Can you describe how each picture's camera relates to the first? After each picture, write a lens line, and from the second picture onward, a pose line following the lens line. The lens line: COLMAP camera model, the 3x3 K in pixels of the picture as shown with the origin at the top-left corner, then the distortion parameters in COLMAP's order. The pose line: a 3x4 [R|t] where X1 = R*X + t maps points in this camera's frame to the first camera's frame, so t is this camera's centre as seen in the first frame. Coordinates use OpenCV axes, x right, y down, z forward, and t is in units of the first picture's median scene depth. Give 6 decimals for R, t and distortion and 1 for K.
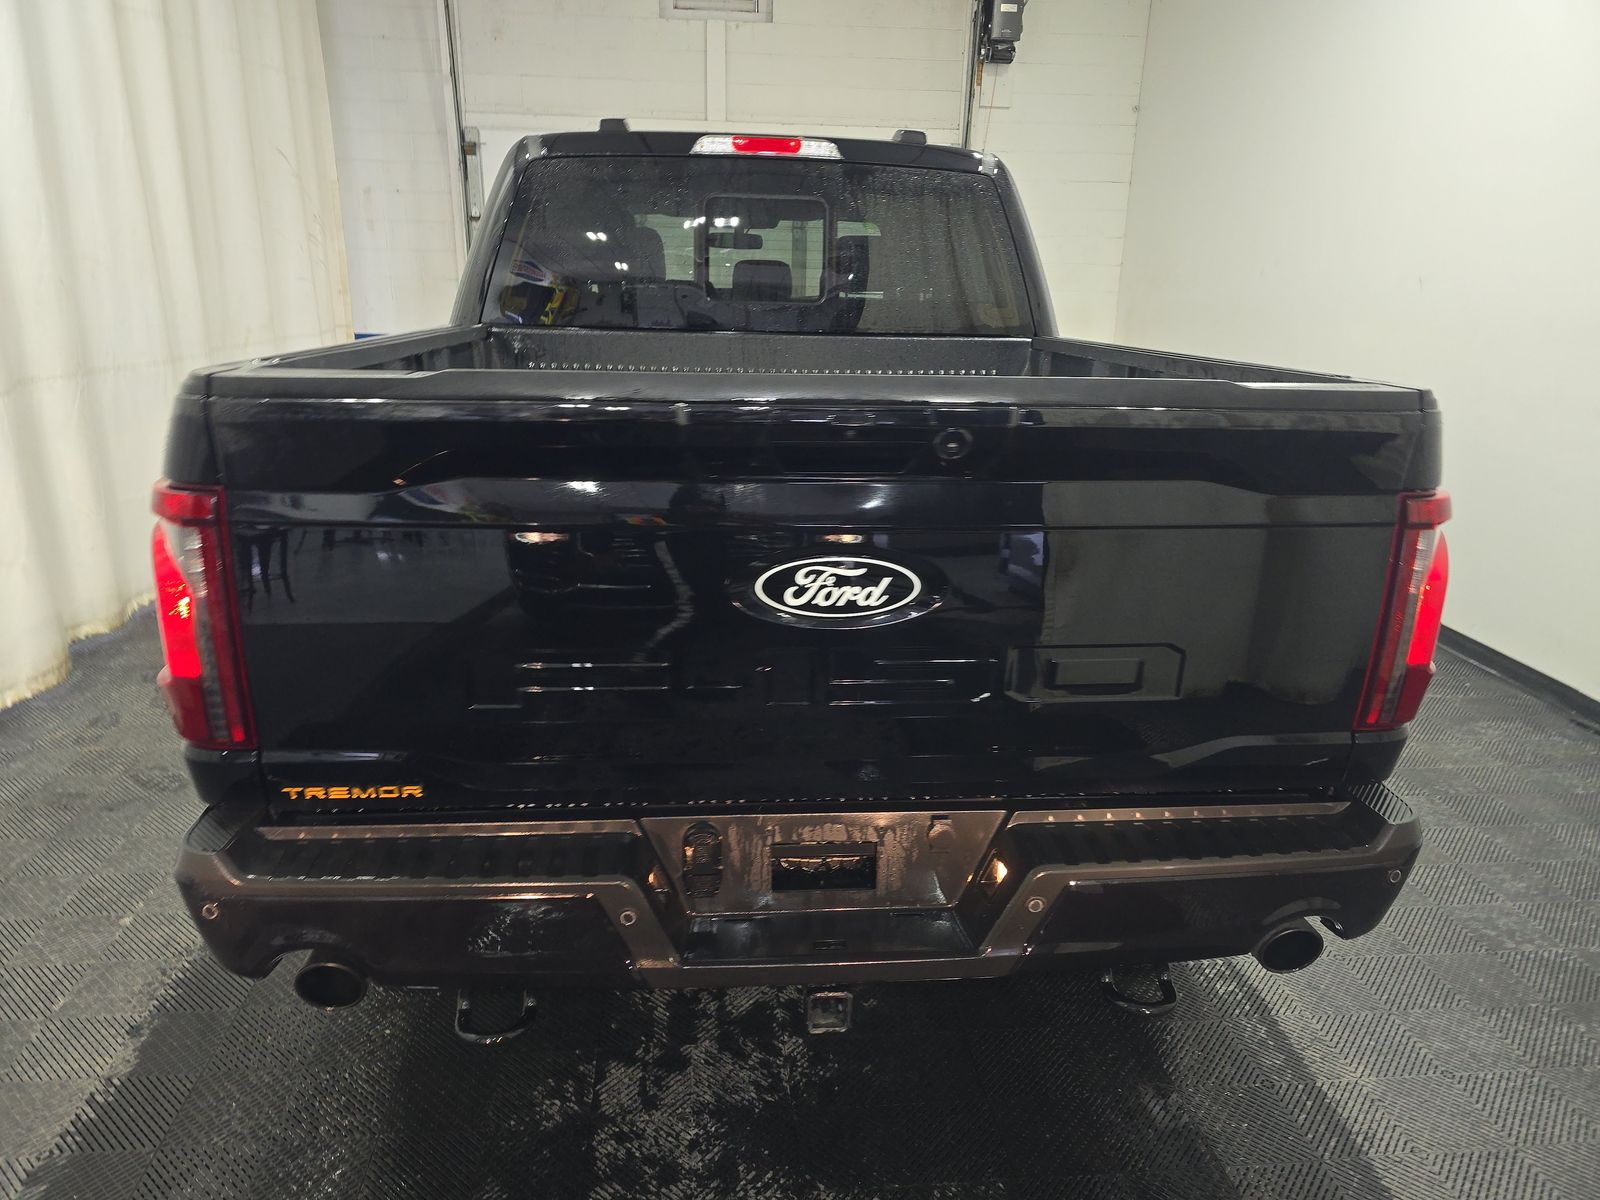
lens RADIAL K [[1087.5, 0, 797.8], [0, 1087.5, 604.7], [0, 0, 1]] dist [0.000653, -0.008668]
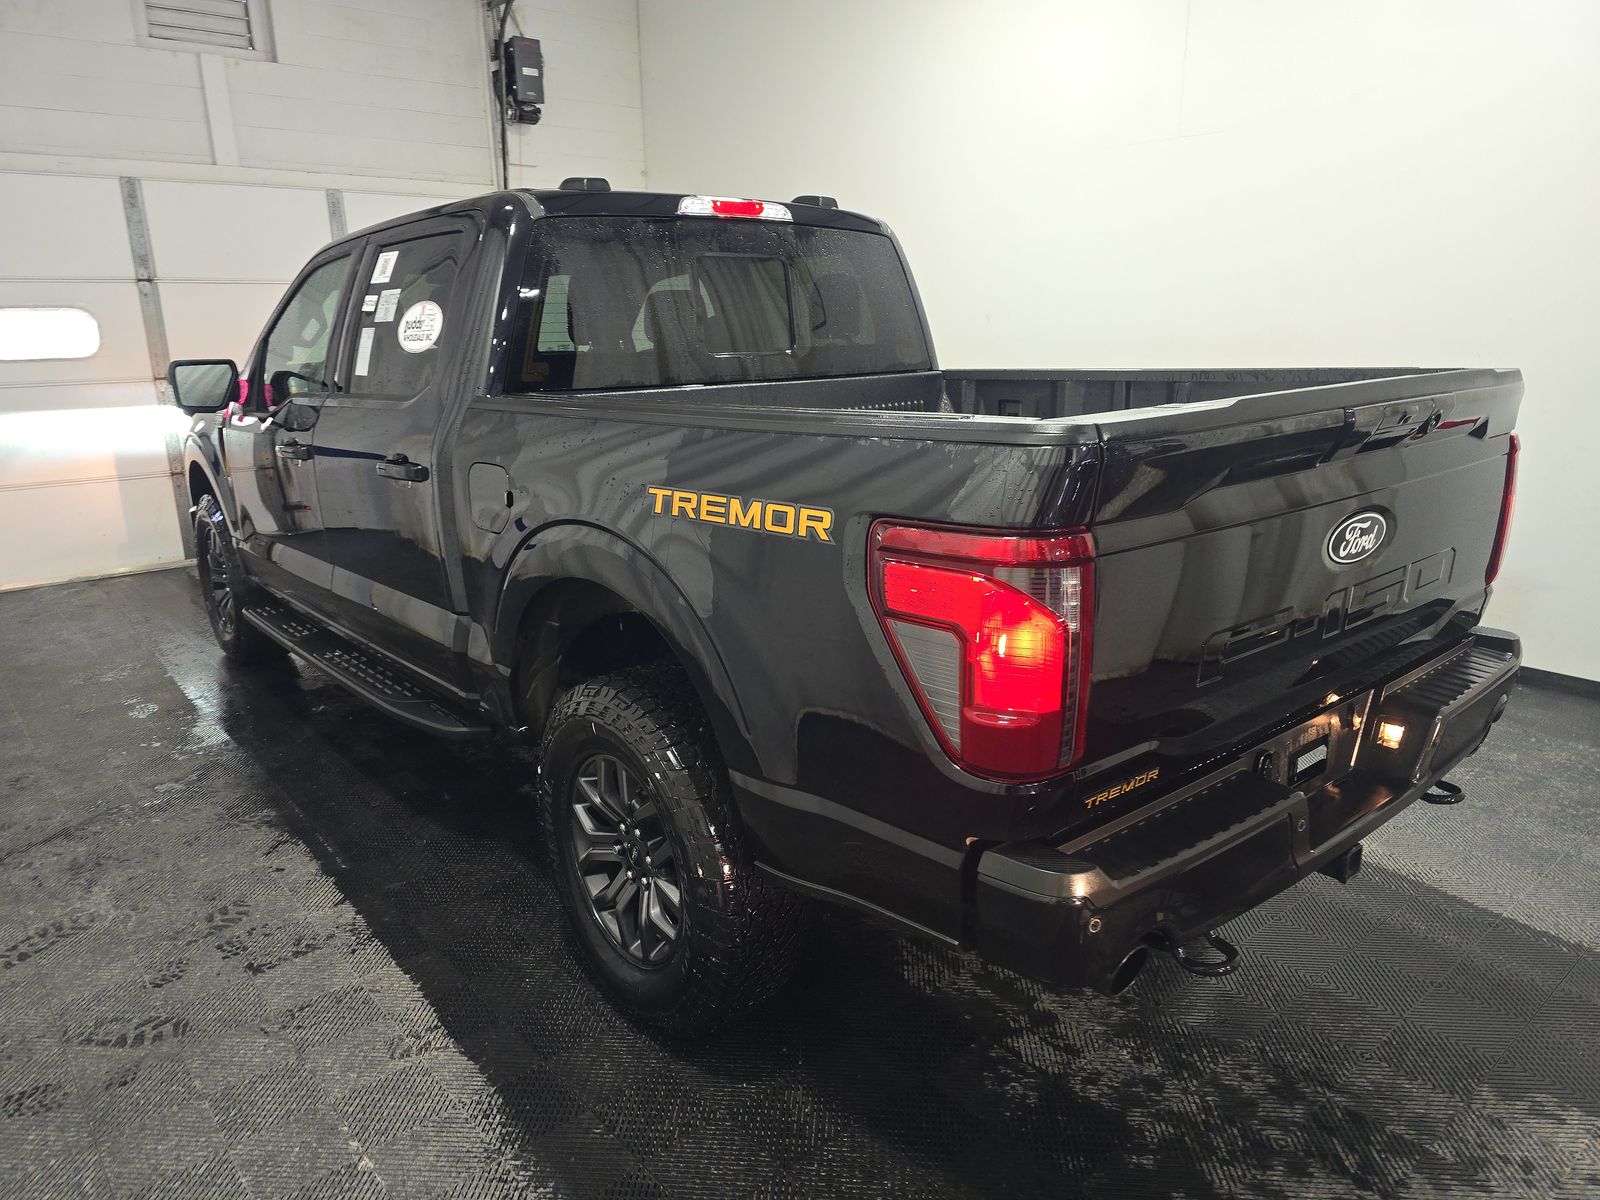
lens RADIAL K [[1087.5, 0, 805.8], [0, 1087.5, 599.0], [0, 0, 1]] dist [0.000653, -0.008668]
pose [[0.820588, -0.178313, 0.542991, -0.619284], [0.203812, 0.978918, 0.013460, -0.048659], [-0.533943, 0.099622, 0.839631, 0.109723]]
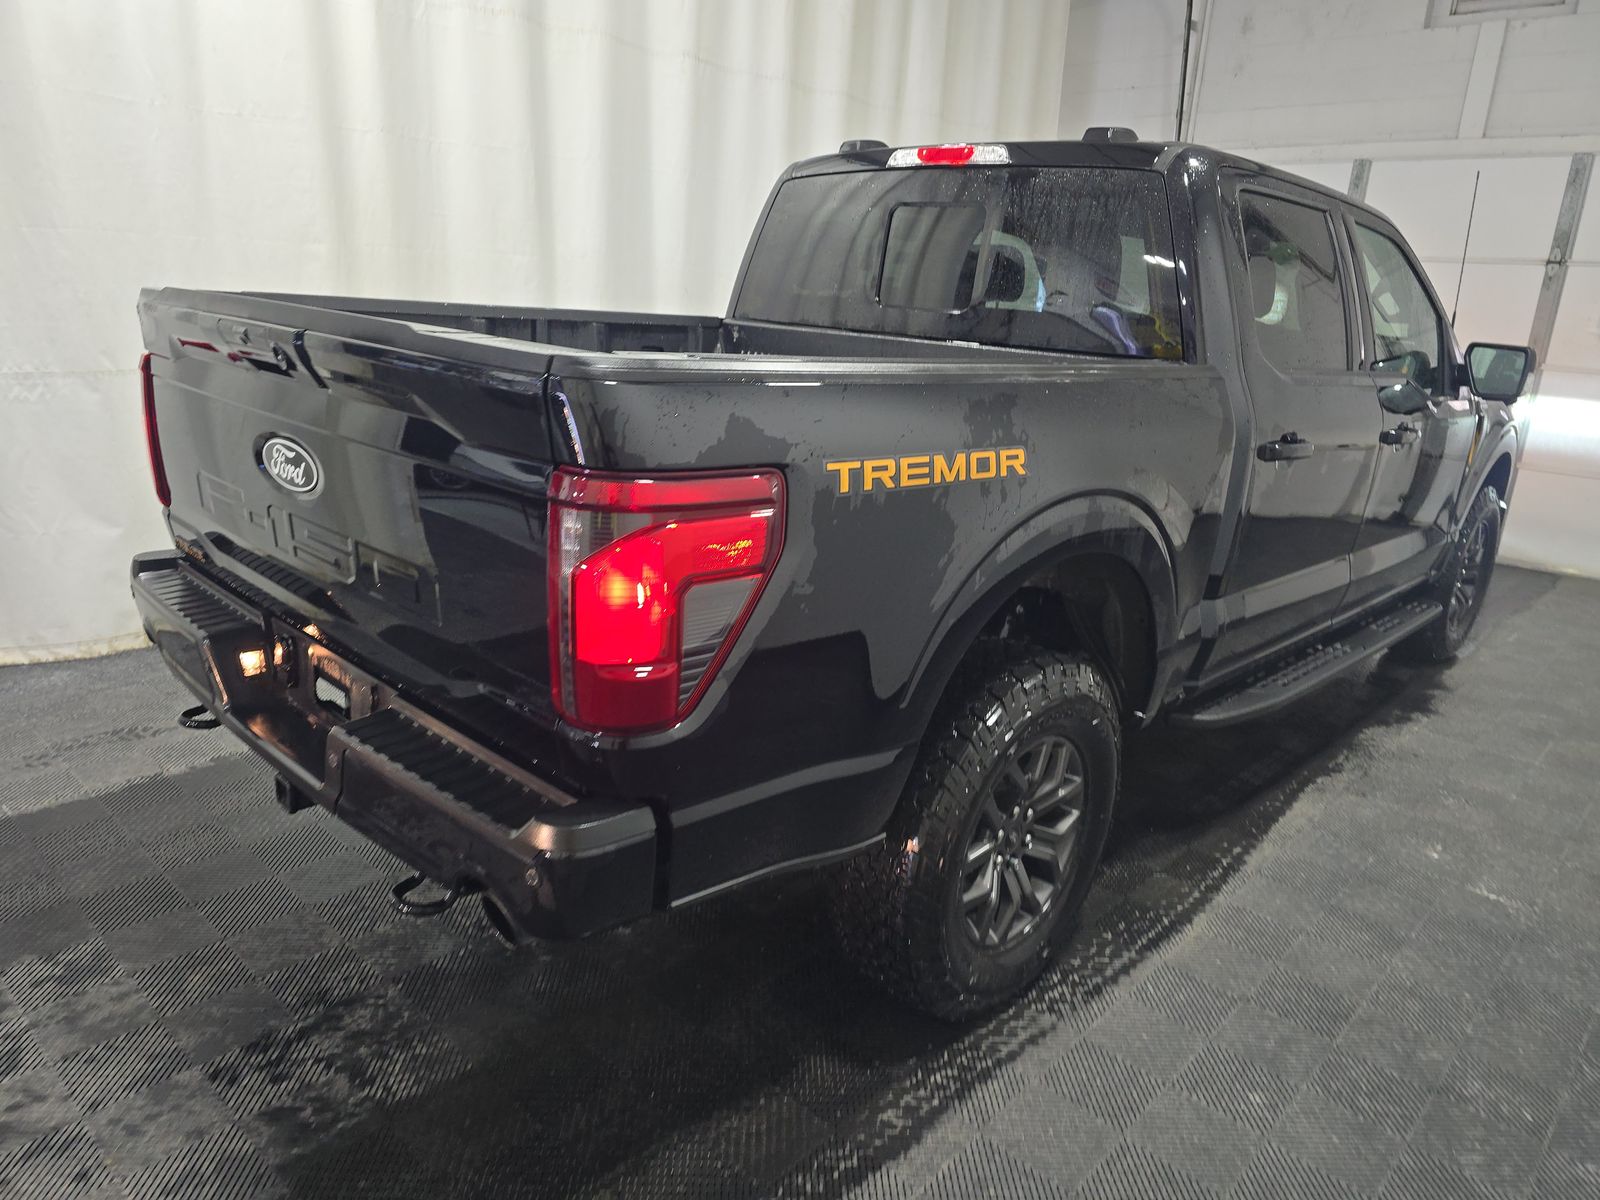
lens RADIAL K [[1087.5, 0, 808.4], [0, 1087.5, 602.7], [0, 0, 1]] dist [0.000653, -0.008668]
pose [[0.647845, 0.225157, -0.727737, 0.719088], [-0.259851, 0.963340, 0.066728, -0.053094], [0.716083, 0.145874, 0.682603, 0.273522]]
